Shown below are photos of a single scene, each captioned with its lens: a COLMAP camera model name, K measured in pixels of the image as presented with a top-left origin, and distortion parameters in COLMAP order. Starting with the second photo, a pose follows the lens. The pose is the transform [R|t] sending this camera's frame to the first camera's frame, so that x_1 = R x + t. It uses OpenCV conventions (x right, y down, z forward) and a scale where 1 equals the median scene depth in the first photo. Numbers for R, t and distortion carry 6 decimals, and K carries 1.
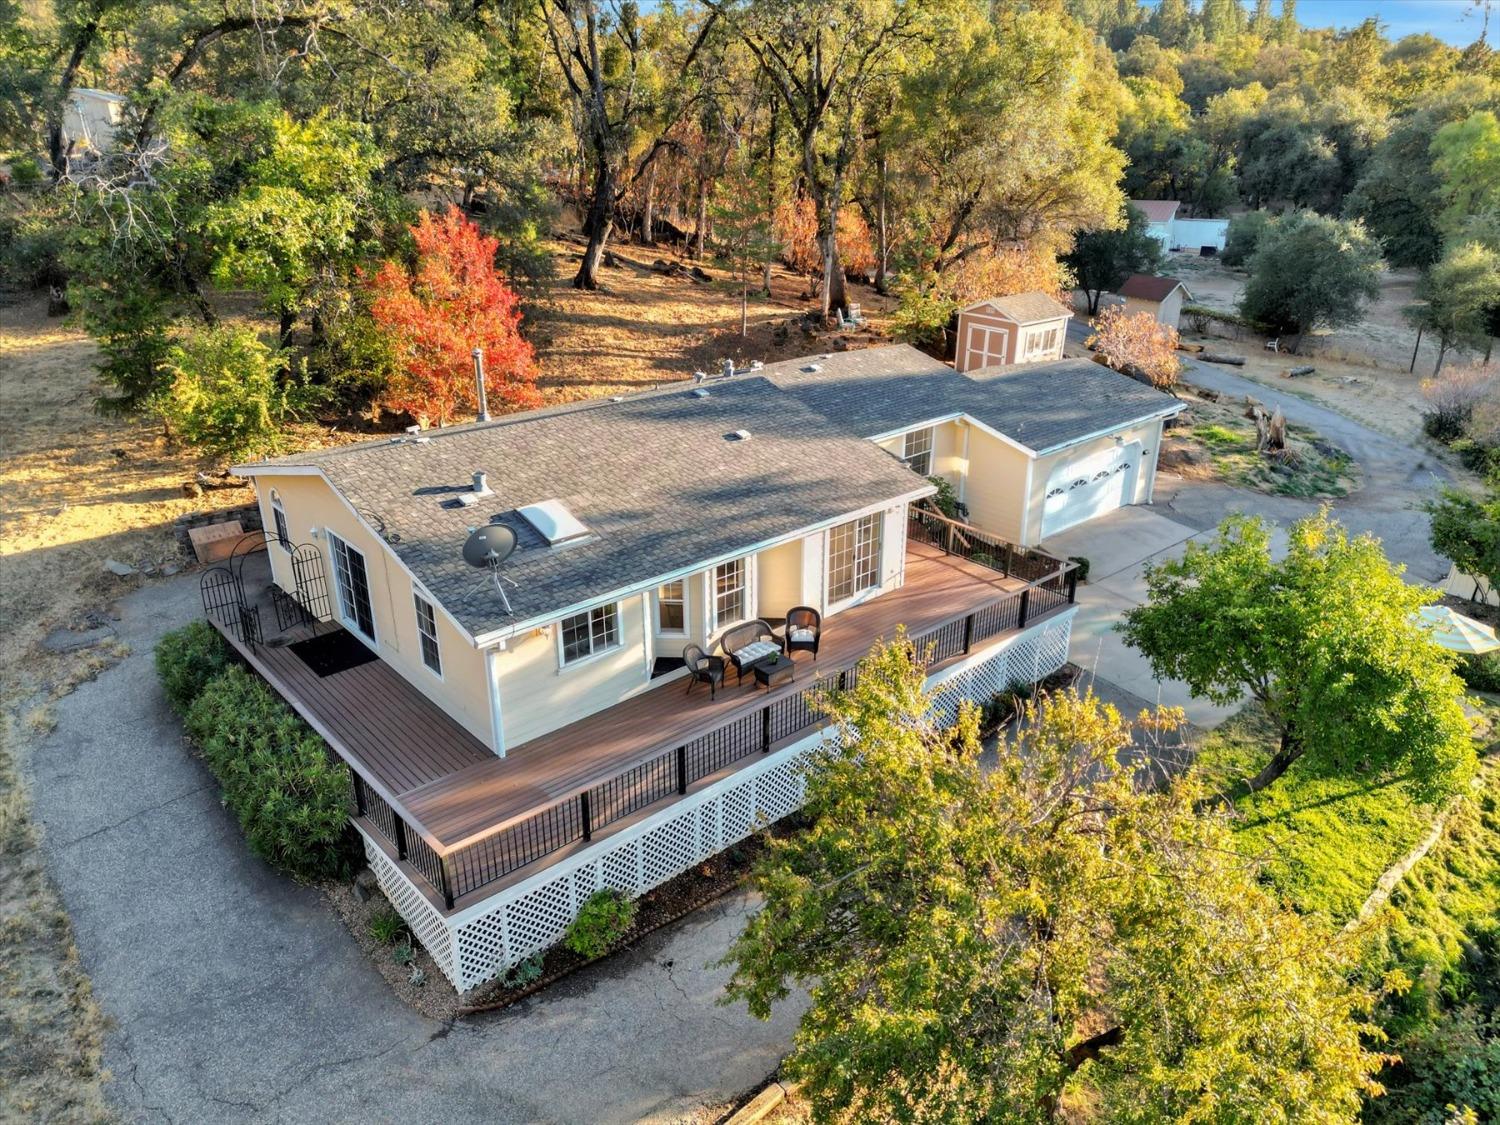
lens RADIAL K [[1100.4, 0, 750.0], [0, 1100.4, 562.5], [0, 0, 1]] dist [0.000329, -0.000360]
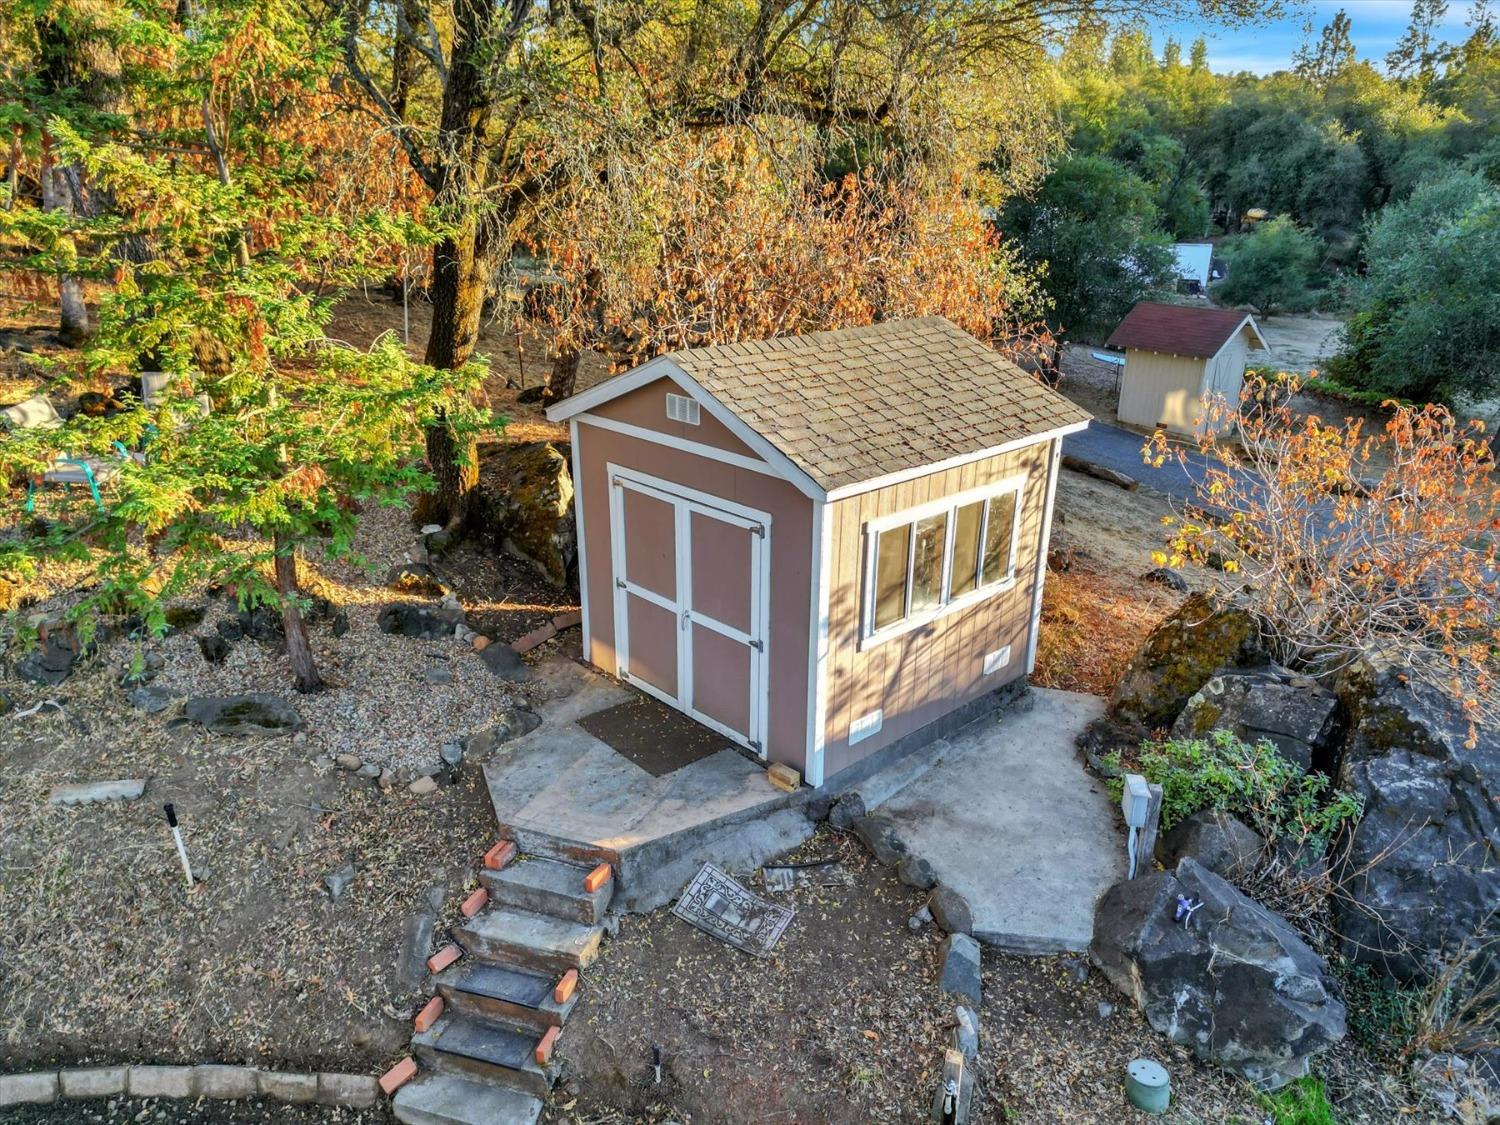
lens RADIAL K [[1100.4, 0, 750.0], [0, 1100.4, 562.5], [0, 0, 1]] dist [0.000329, -0.000360]
pose [[0.997617, -0.009478, 0.068339, 0.323809], [0.012360, 0.999047, -0.041869, -0.288897], [-0.067877, 0.042614, 0.996783, 1.192630]]
